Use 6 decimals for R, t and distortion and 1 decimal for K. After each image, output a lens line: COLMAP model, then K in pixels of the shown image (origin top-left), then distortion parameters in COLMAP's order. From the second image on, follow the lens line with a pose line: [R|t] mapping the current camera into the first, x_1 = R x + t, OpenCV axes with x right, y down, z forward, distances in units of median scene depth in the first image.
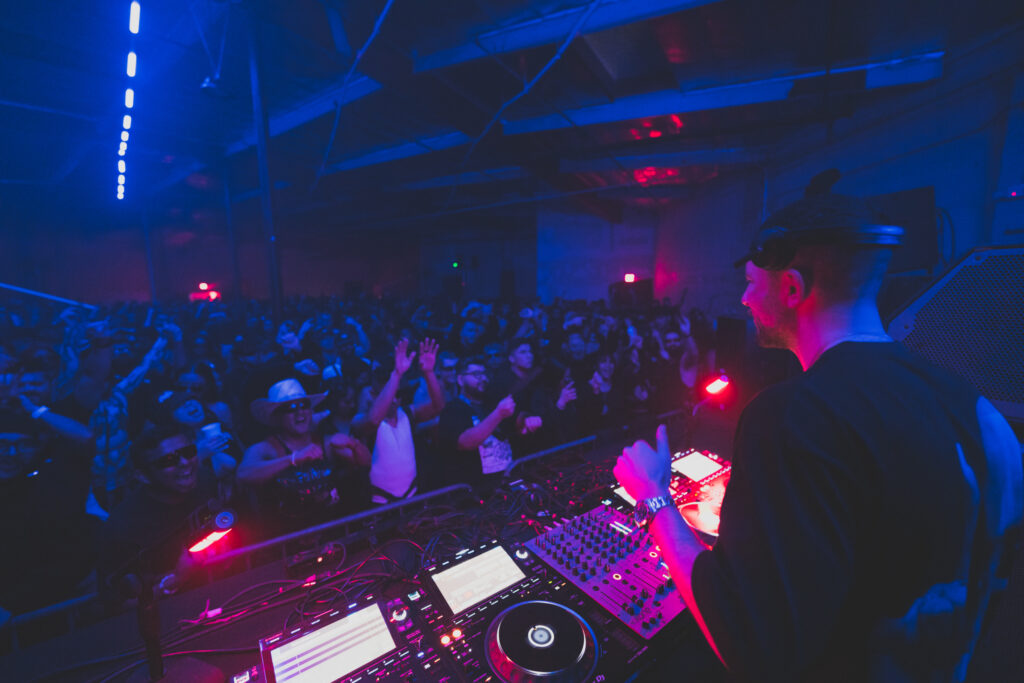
lens RADIAL K [[412.4, 0, 509.4], [0, 412.4, 345.6], [0, 0, 1]] dist [0.000063, -0.000484]
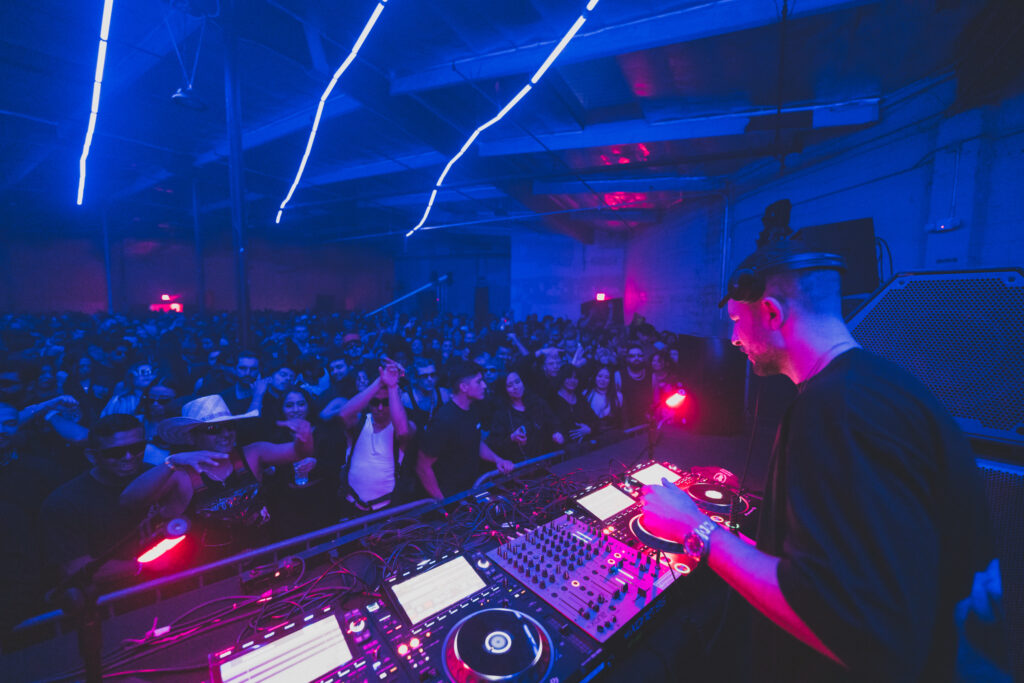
lens RADIAL K [[412.4, 0, 508.6], [0, 412.4, 342.7], [0, 0, 1]] dist [0.000063, -0.000484]
pose [[0.998111, 0.011686, 0.060319, 0.026210], [-0.008788, 0.998804, -0.048097, 0.013516], [-0.060809, 0.047476, 0.997020, -0.039454]]
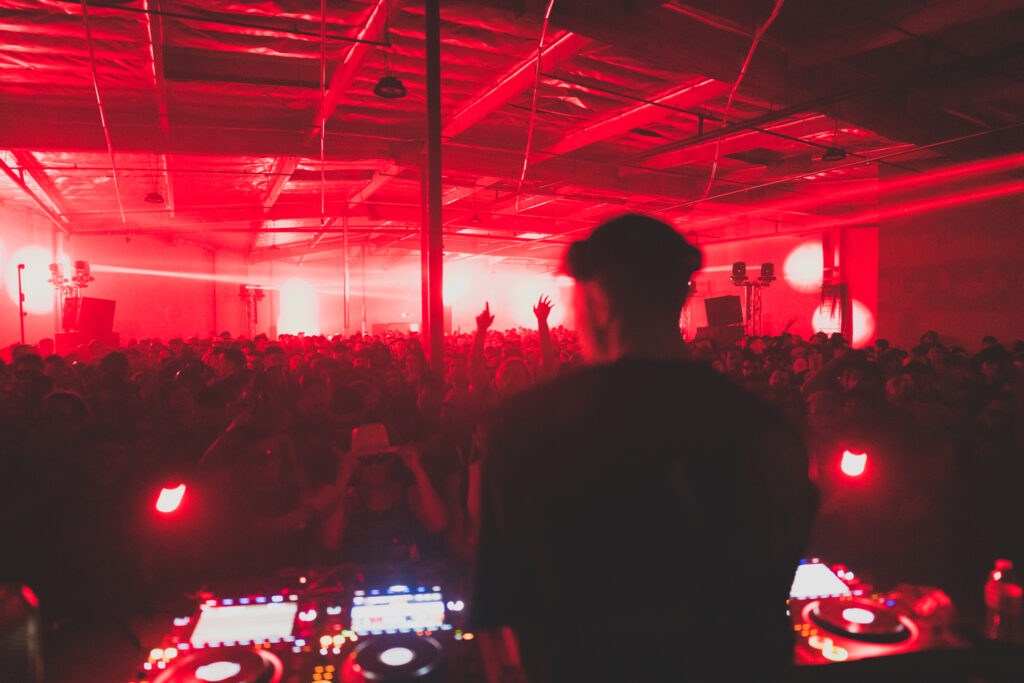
lens RADIAL K [[681.1, 0, 510.9], [0, 681.1, 330.6], [0, 0, 1]] dist [0.002464, 0.004287]
pose [[0.882128, 0.006497, -0.470965, 0.879504], [-0.062290, 0.992732, -0.102975, 0.060087], [0.466873, 0.120173, 0.876121, -0.333046]]
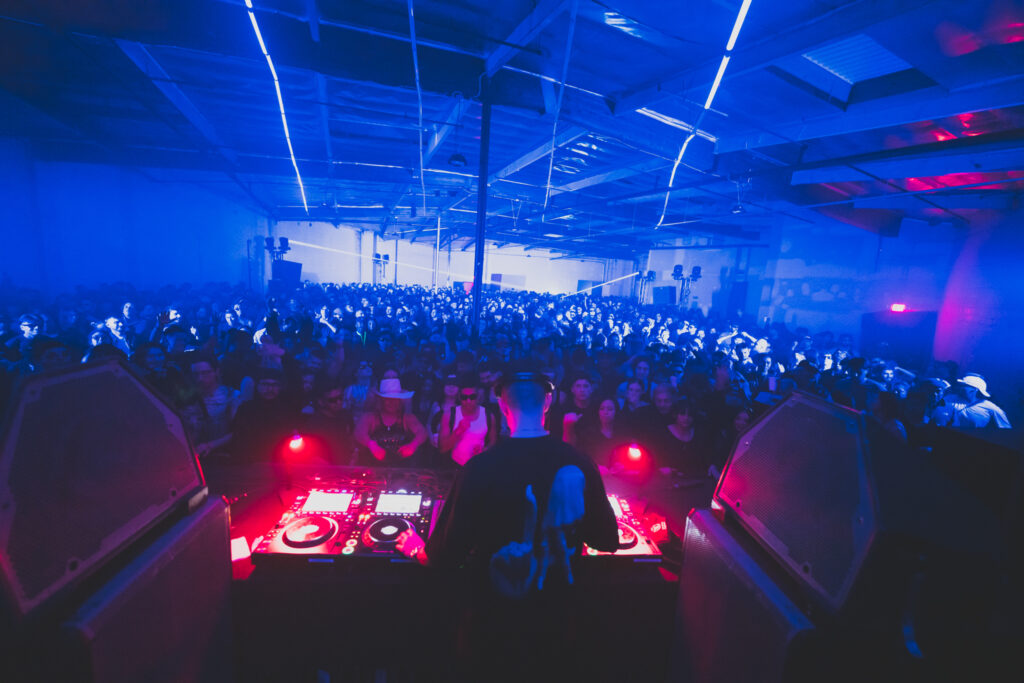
lens RADIAL K [[412.4, 0, 510.7], [0, 412.4, 343.5], [0, 0, 1]] dist [0.000063, -0.000484]
pose [[0.839812, 0.147289, -0.522515, 1.302044], [-0.145111, 0.988374, 0.045378, -0.378450], [0.523124, 0.037714, 0.851421, -0.456128]]
